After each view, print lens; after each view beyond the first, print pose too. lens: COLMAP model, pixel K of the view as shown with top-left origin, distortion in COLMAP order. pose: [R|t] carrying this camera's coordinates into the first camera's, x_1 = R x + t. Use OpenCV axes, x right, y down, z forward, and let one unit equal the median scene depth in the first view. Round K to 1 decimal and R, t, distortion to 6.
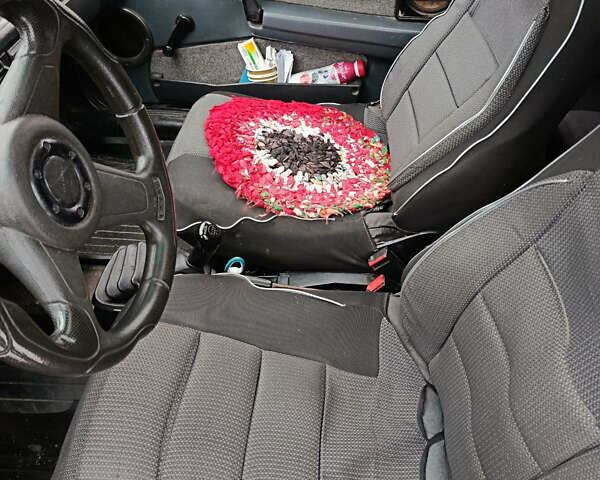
lens RADIAL K [[544.9, 0, 300.0], [0, 544.9, 240.0], [0, 0, 1]] dist [0.001959, -0.002134]
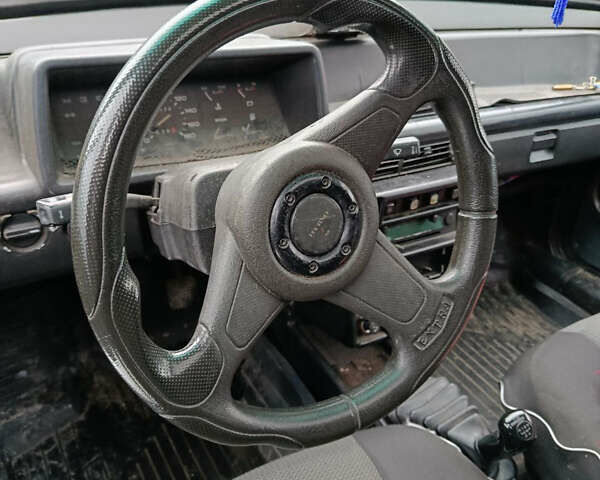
lens RADIAL K [[544.9, 0, 300.0], [0, 544.9, 240.0], [0, 0, 1]] dist [0.001959, -0.002134]
pose [[0.534177, 0.423055, -0.731902, 0.164681], [-0.602959, 0.797498, 0.020903, -0.086092], [0.592533, 0.430141, 0.681090, 0.401228]]
